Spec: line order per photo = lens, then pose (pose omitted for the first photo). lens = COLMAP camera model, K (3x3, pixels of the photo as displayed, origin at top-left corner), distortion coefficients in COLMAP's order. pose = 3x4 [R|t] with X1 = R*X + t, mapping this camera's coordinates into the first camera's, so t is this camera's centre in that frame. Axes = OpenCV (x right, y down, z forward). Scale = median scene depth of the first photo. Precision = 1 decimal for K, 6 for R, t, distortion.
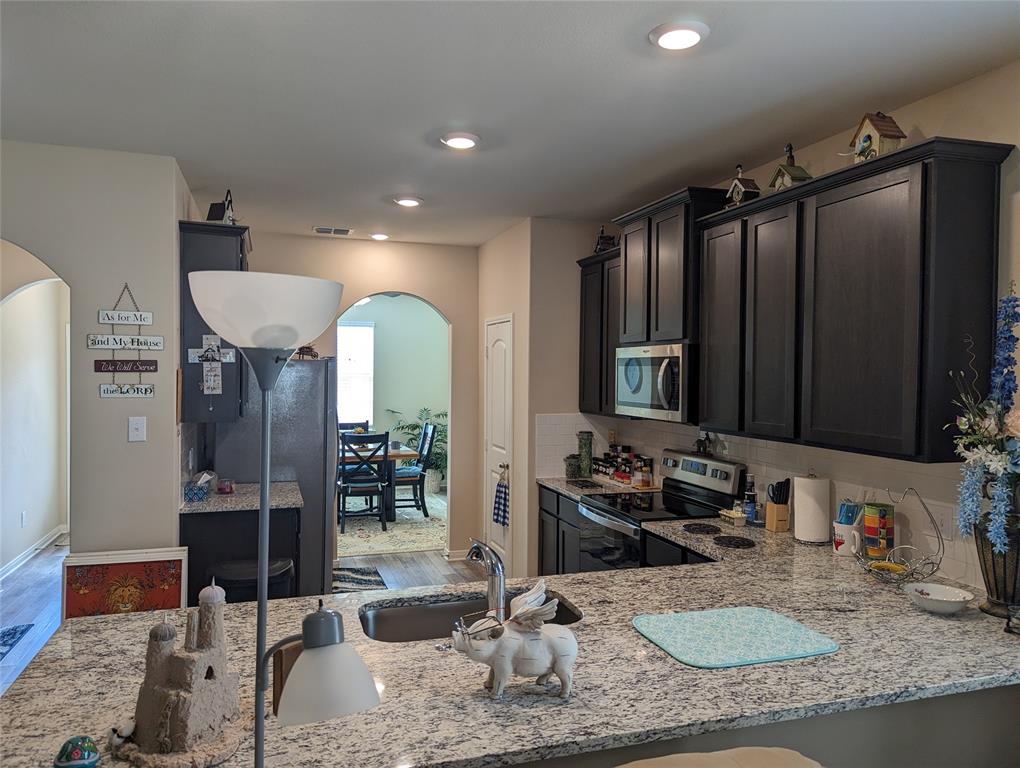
lens RADIAL K [[725.9, 0, 510.0], [0, 725.9, 384.0], [0, 0, 1]] dist [0.001786, -0.000400]
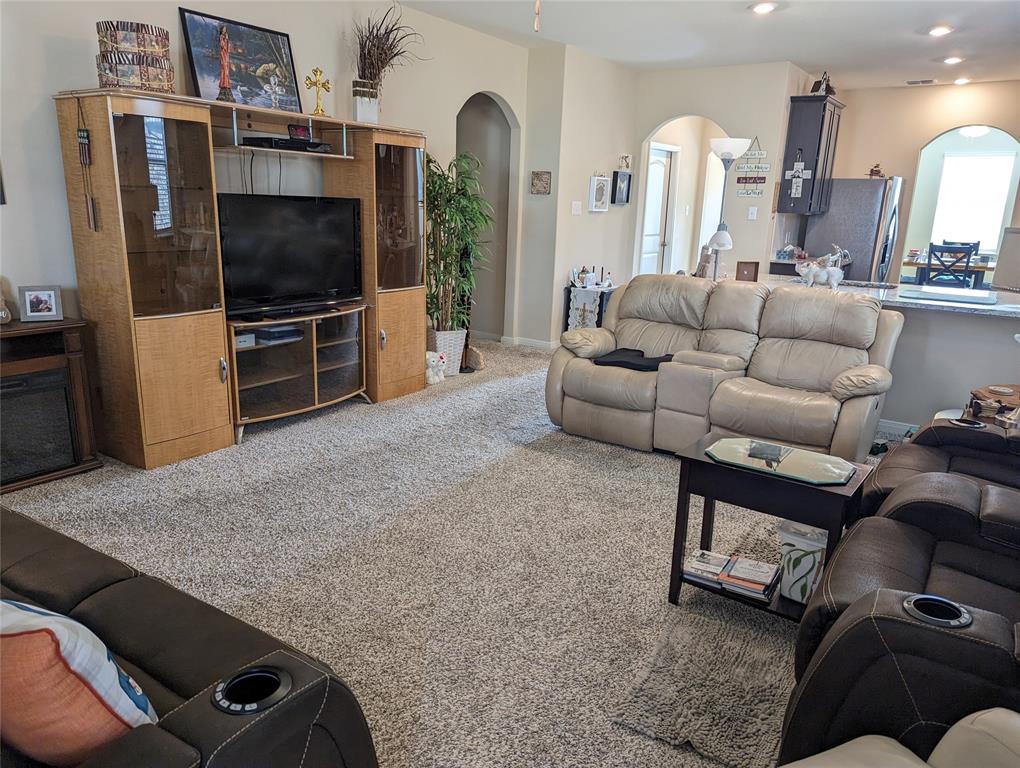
lens RADIAL K [[725.9, 0, 510.0], [0, 725.9, 384.0], [0, 0, 1]] dist [0.001786, -0.000400]
pose [[0.607919, 0.203649, -0.767438, 0.348757], [-0.036532, 0.972698, 0.229179, 0.042936], [0.793158, -0.111286, 0.598762, -0.378057]]
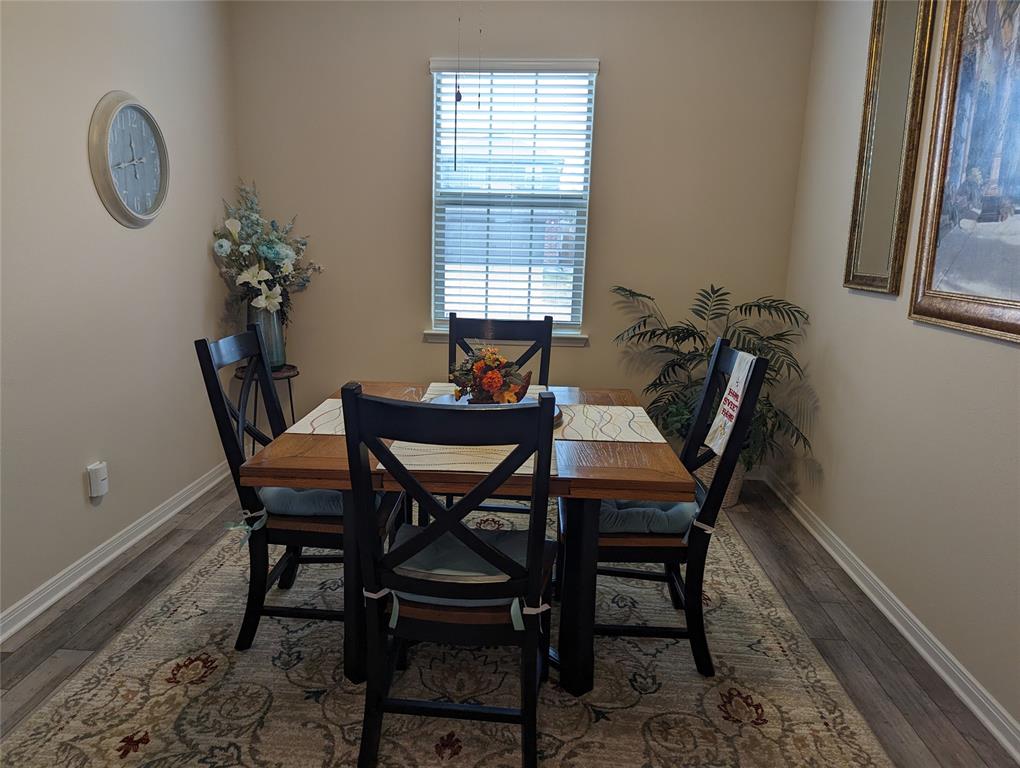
lens RADIAL K [[725.9, 0, 510.0], [0, 725.9, 384.0], [0, 0, 1]] dist [0.001786, -0.000400]
pose [[0.933522, 0.081651, -0.349099, -0.109697], [-0.022149, 0.984995, 0.171154, 0.027986], [0.357836, -0.152044, 0.921323, 0.828262]]
